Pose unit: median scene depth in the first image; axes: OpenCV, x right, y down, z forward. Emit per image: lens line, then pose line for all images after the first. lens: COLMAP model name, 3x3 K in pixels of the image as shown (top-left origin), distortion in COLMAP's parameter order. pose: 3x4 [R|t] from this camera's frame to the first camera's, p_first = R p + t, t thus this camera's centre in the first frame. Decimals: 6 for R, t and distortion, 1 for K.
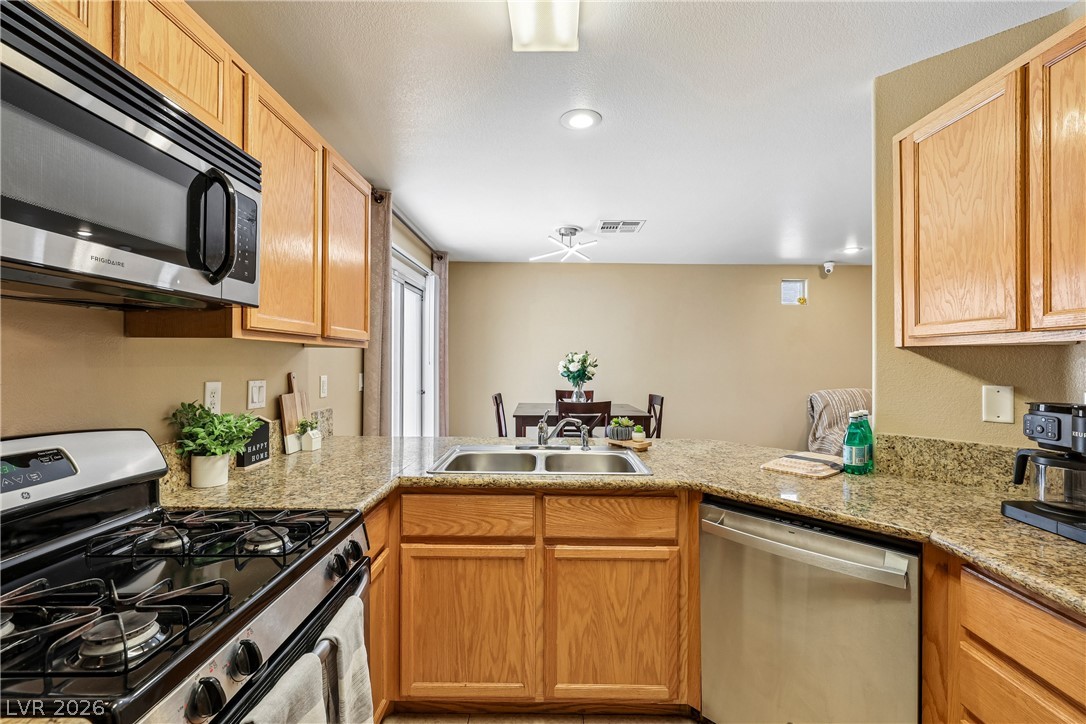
lens RADIAL K [[471.7, 0, 539.2], [0, 471.7, 364.2], [0, 0, 1]] dist [0.005092, -0.000151]
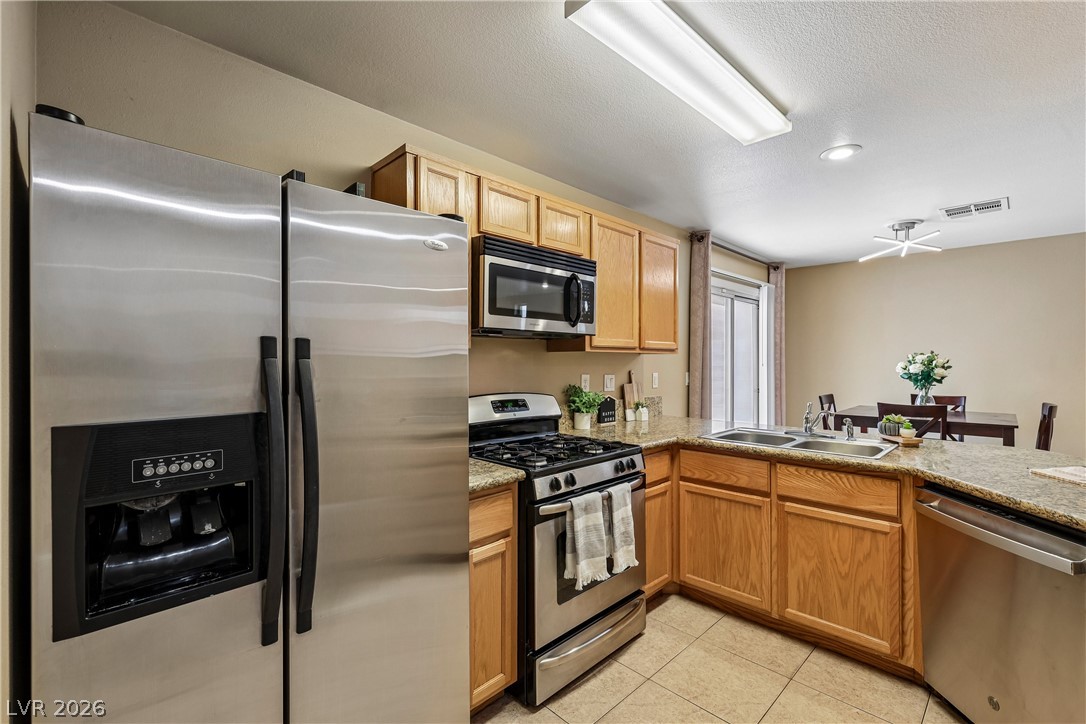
lens RADIAL K [[471.7, 0, 549.9], [0, 471.7, 359.6], [0, 0, 1]] dist [0.005092, -0.000151]
pose [[0.719619, -0.009940, -0.694298, 0.480471], [-0.000965, 0.999882, -0.015315, 0.007787], [0.694369, 0.011691, 0.719524, -0.410796]]
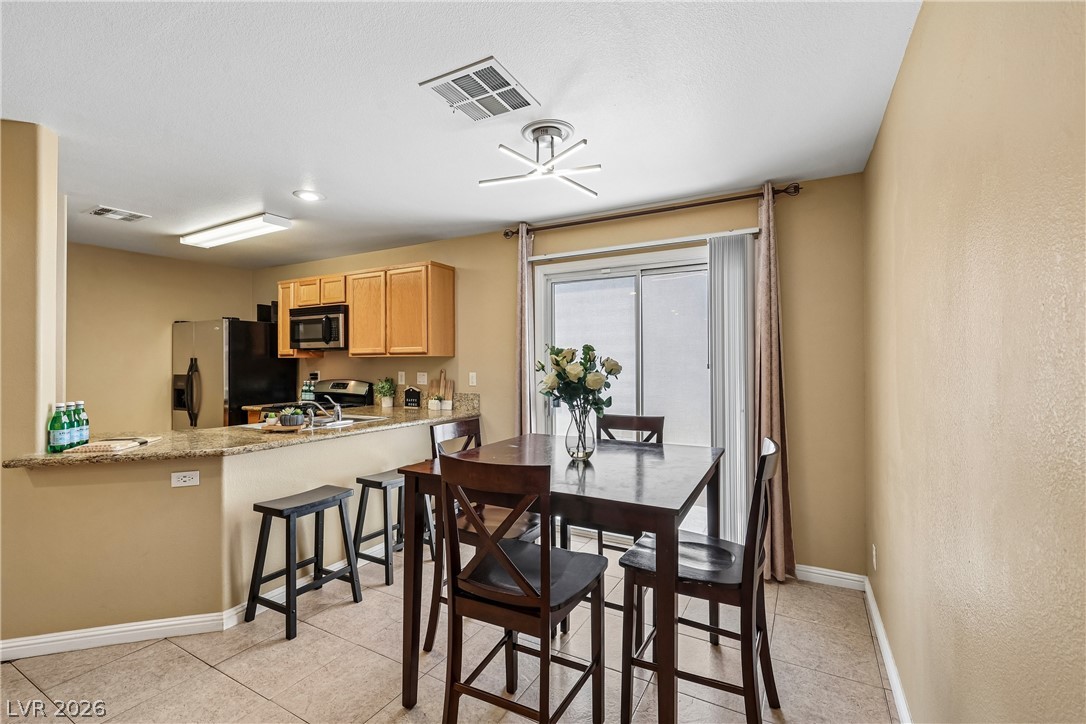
lens RADIAL K [[471.7, 0, 537.0], [0, 471.7, 361.7], [0, 0, 1]] dist [0.005092, -0.000151]
pose [[-0.484959, -0.007968, -0.874501, 1.282095], [-0.009452, 0.999948, -0.003870, -0.015060], [0.874486, 0.006389, -0.485009, 2.958929]]
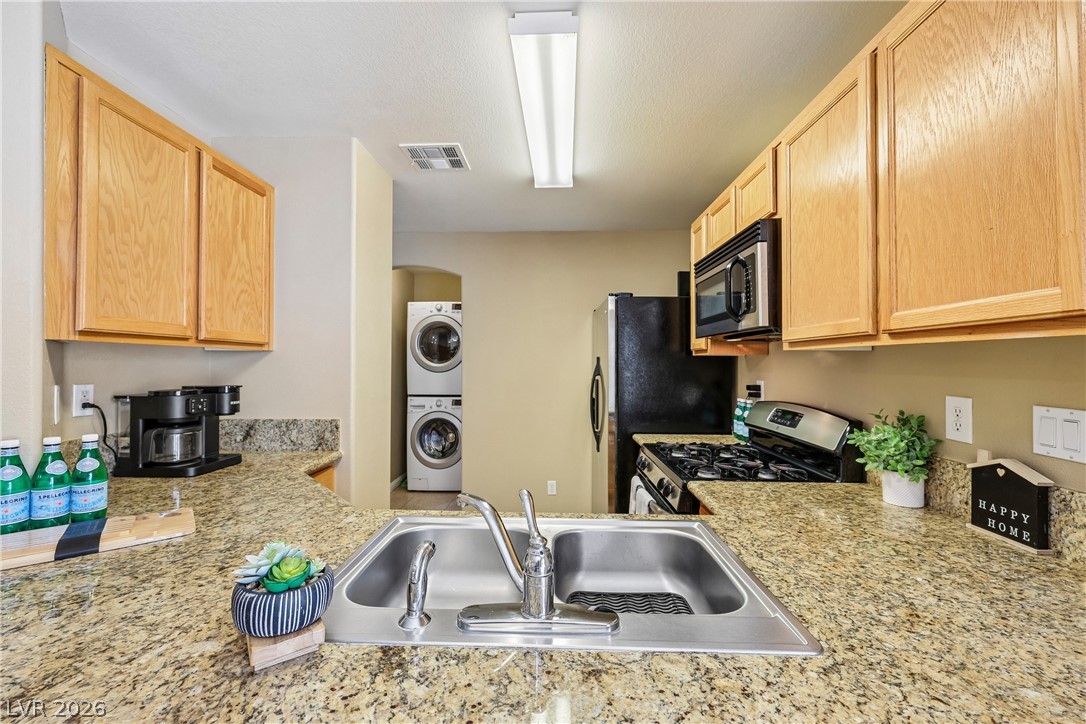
lens RADIAL K [[450.3, 0, 538.6], [0, 450.3, 354.5], [0, 0, 1]] dist [-0.012790, -0.000173]
pose [[-0.999111, -0.010514, 0.040827, -0.013888], [-0.010899, 0.999898, -0.009222, -0.018809], [-0.040726, -0.009659, -0.999124, 1.762084]]
